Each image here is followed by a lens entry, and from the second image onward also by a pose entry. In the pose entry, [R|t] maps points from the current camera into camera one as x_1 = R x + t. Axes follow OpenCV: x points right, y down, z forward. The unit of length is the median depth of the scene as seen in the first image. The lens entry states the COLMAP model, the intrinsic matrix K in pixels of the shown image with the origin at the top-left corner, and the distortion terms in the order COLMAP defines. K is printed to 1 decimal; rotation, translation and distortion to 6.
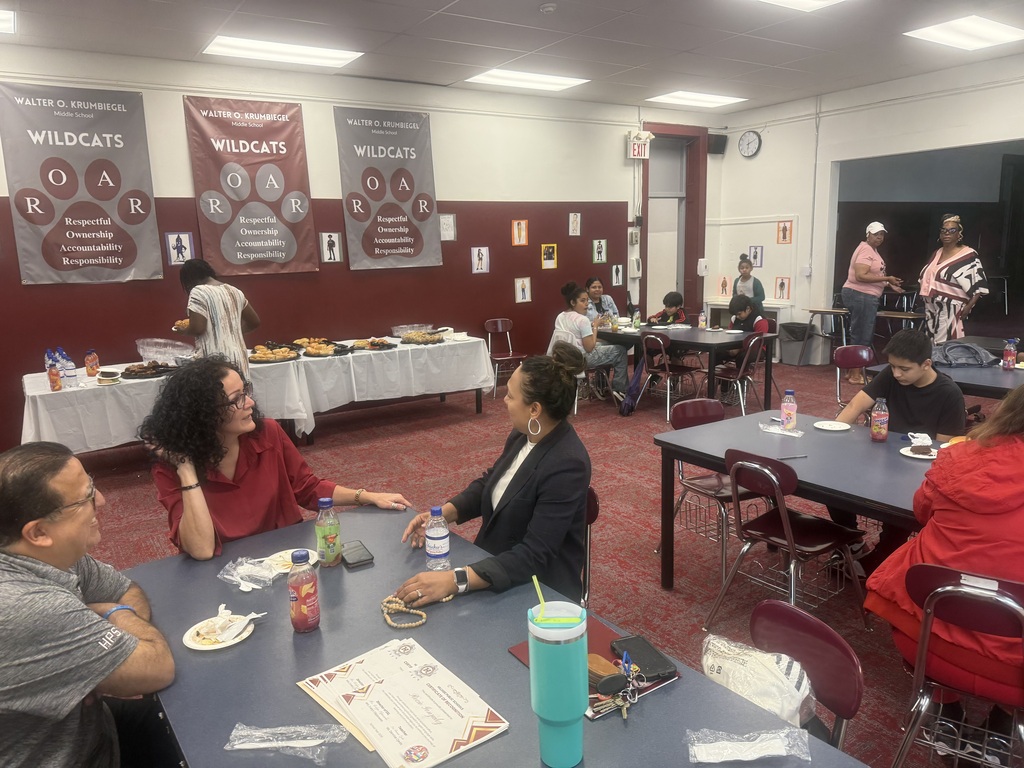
lens RADIAL K [[723.5, 0, 515.1], [0, 723.5, 399.7], [0, 0, 1]] dist [0.047085, -0.064130]
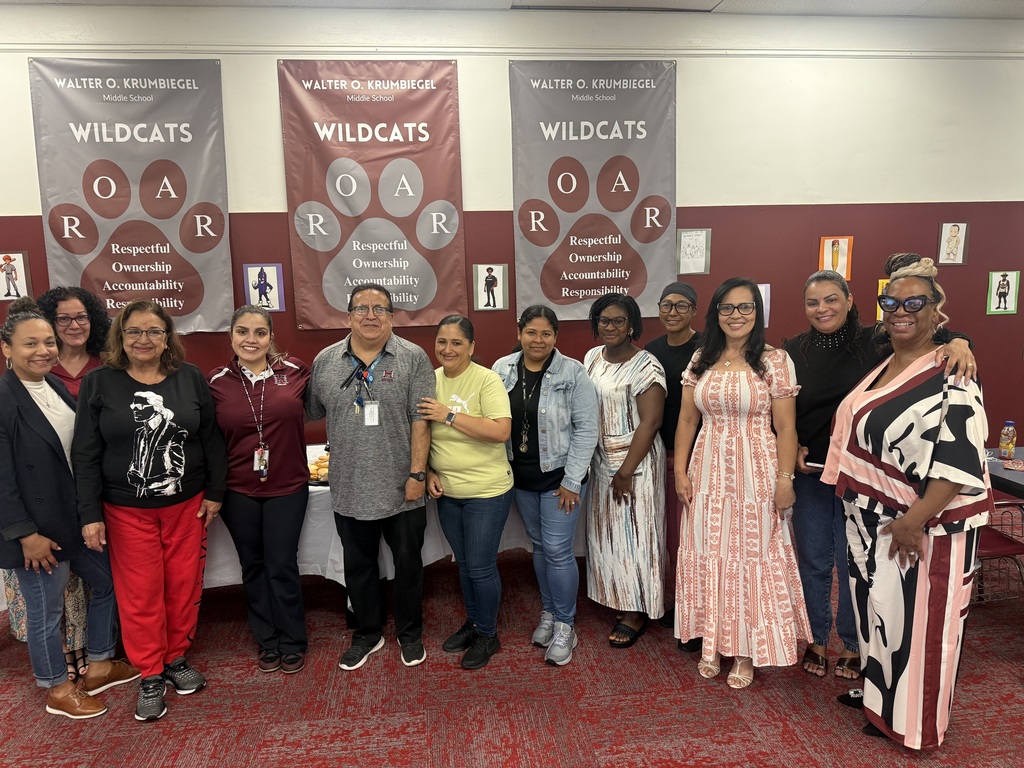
lens RADIAL K [[730.9, 0, 502.3], [0, 730.9, 393.8], [0, 0, 1]] dist [0.051297, -0.064979]
pose [[0.888983, 0.085975, -0.449797, 0.054240], [-0.100134, 0.994944, -0.007730, -0.122052], [0.446858, 0.051912, 0.893097, 0.478547]]
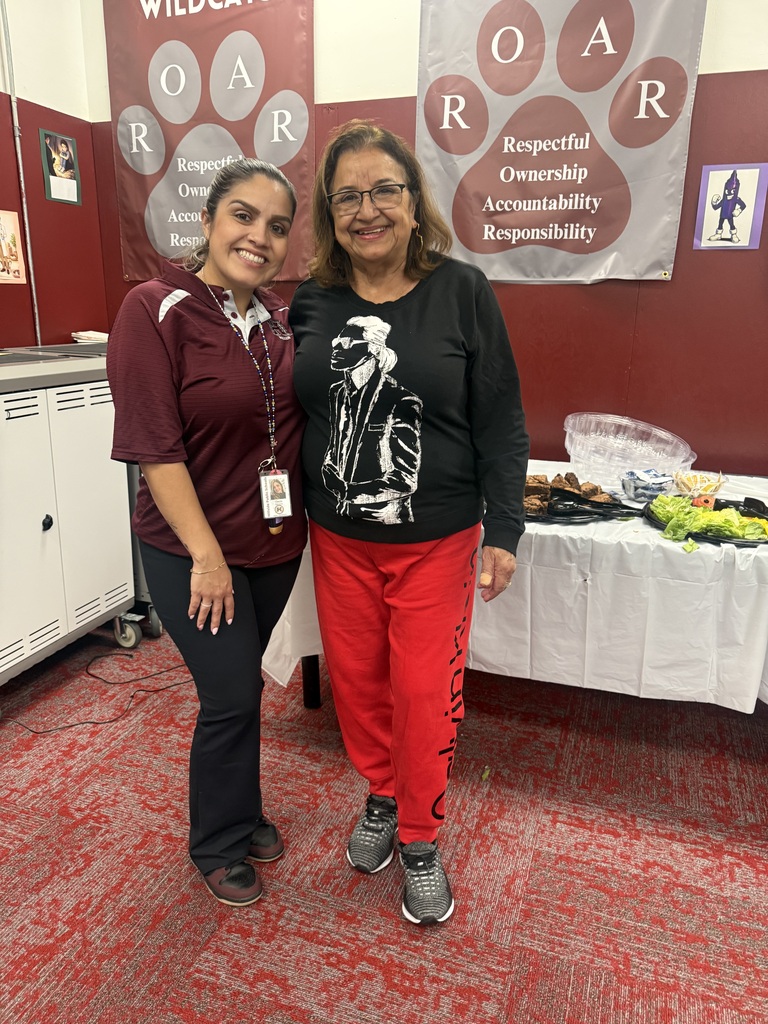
lens RADIAL K [[730.2, 0, 384.0], [0, 730.2, 512.0], [0, 0, 1]] dist [0.044119, -0.056231]
pose [[0.600060, 0.258781, -0.756941, -0.213056], [-0.200083, 0.964706, 0.171197, -0.071721], [0.774529, 0.048722, 0.630660, 0.581544]]
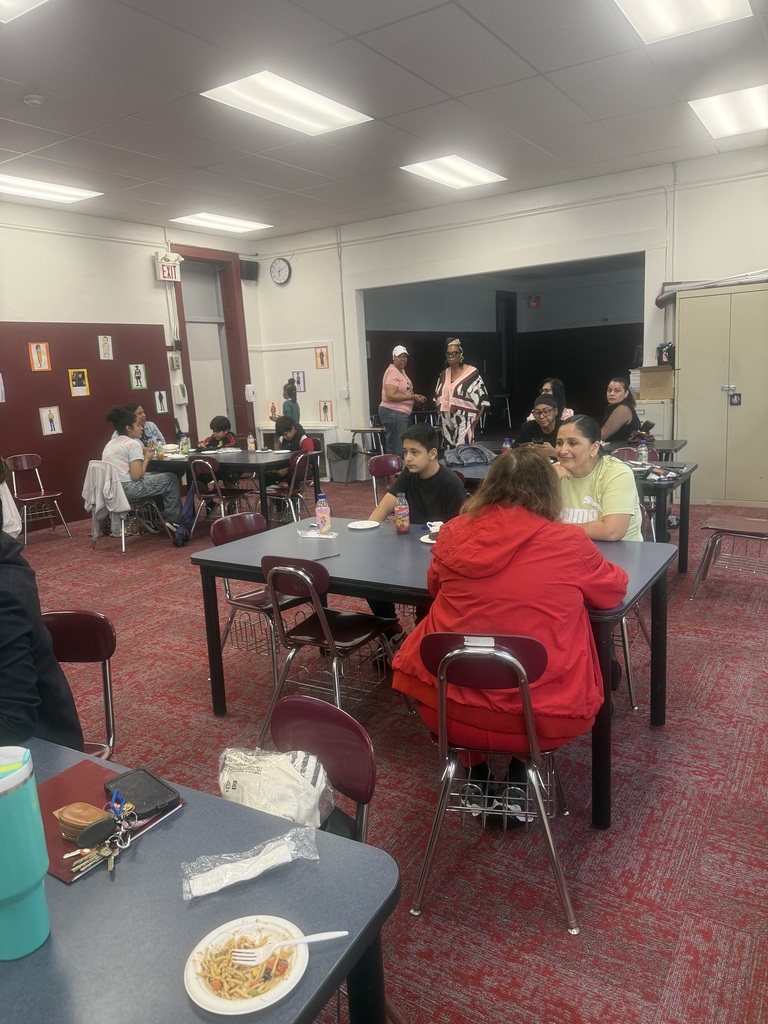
lens RADIAL K [[730.2, 0, 384.0], [0, 730.2, 512.0], [0, 0, 1]] dist [0.044119, -0.056231]
pose [[0.913989, -0.095086, 0.394439, 0.022959], [0.105922, 0.994358, -0.005736, 0.011468], [-0.391668, 0.047022, 0.918904, 0.015032]]
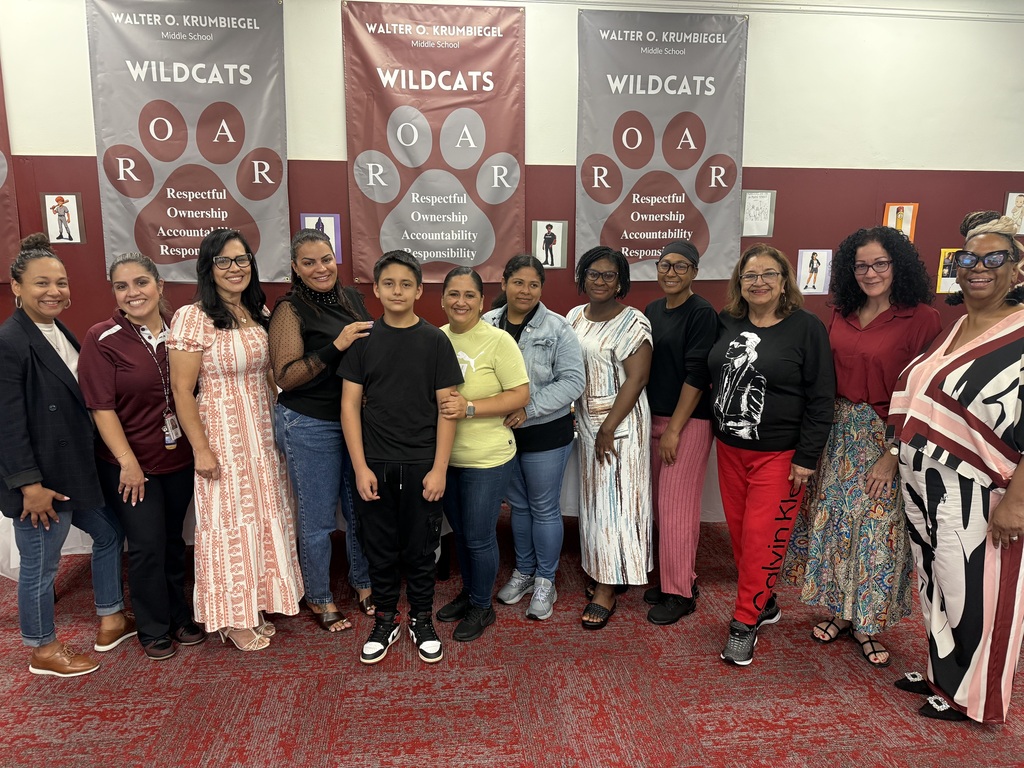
lens RADIAL K [[730.2, 0, 505.0], [0, 730.2, 388.1], [0, 0, 1]] dist [0.044119, -0.056231]
pose [[0.888734, 0.124593, -0.441168, 0.003138], [-0.127128, 0.991597, 0.023943, -0.105728], [0.440444, 0.034806, 0.897105, 0.465201]]
